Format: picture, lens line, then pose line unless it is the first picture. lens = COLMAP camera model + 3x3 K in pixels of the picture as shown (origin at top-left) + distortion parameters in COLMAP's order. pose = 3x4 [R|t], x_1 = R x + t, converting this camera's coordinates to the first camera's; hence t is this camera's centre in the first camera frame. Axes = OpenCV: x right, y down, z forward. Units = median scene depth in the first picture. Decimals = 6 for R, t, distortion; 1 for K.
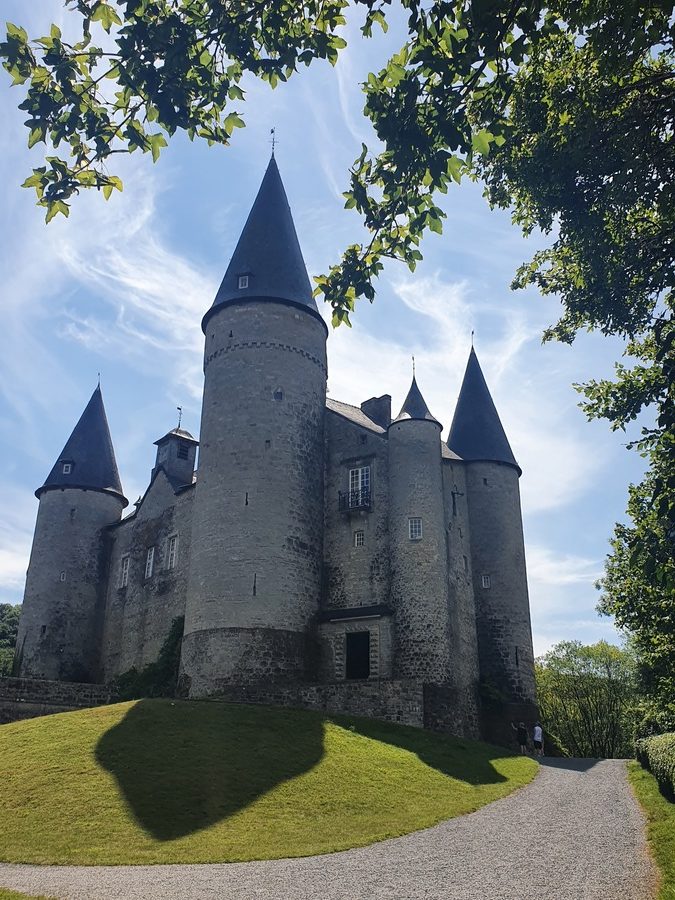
lens RADIAL K [[899.9, 0, 347.3], [0, 899.9, 442.6], [0, 0, 1]] dist [0.035813, 0.000000]
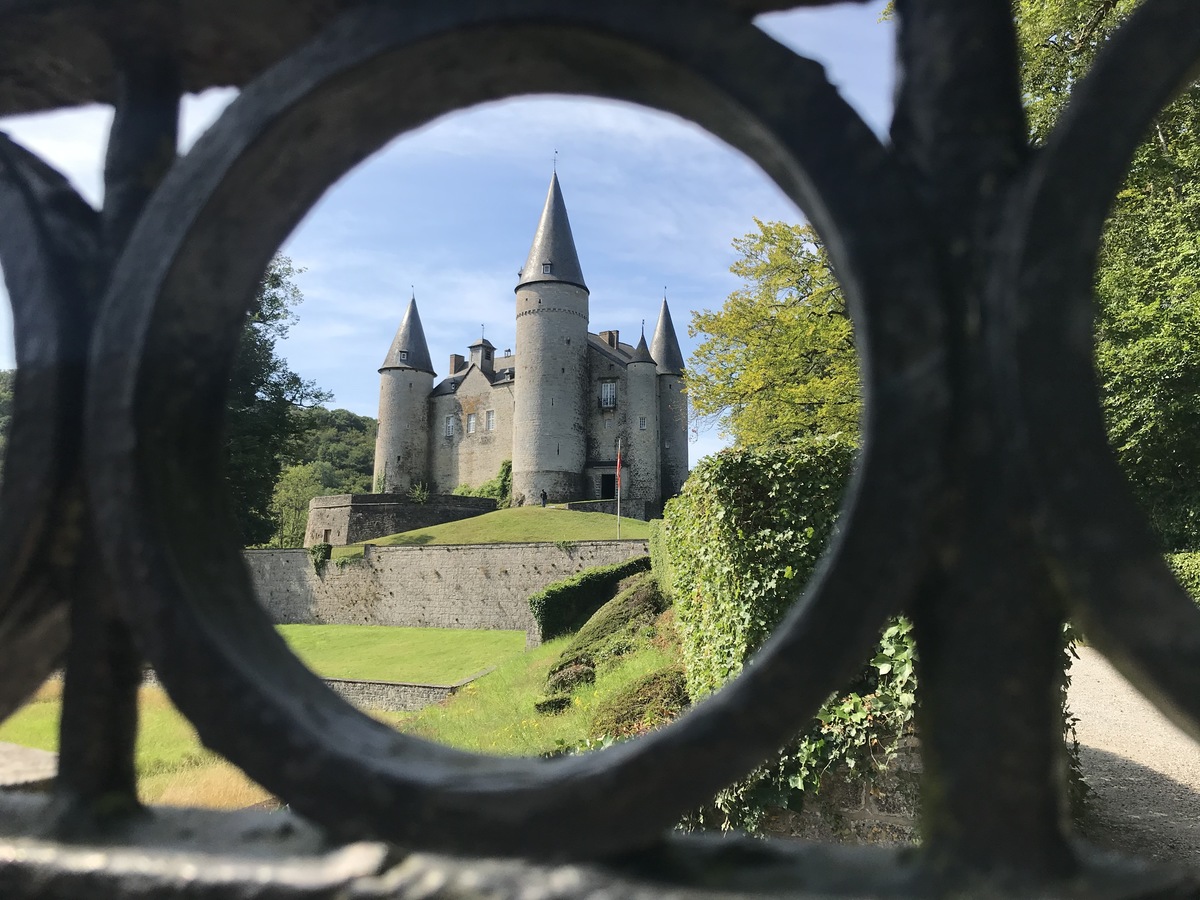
lens RADIAL K [[982.9, 0, 607.9], [0, 982.9, 445.5], [0, 0, 1]] dist [0.077845, 0.000826]
pose [[0.979778, 0.036092, 0.196803, -0.372404], [-0.081920, 0.969737, 0.229997, -0.305537], [-0.182547, -0.241468, 0.953084, -0.908530]]
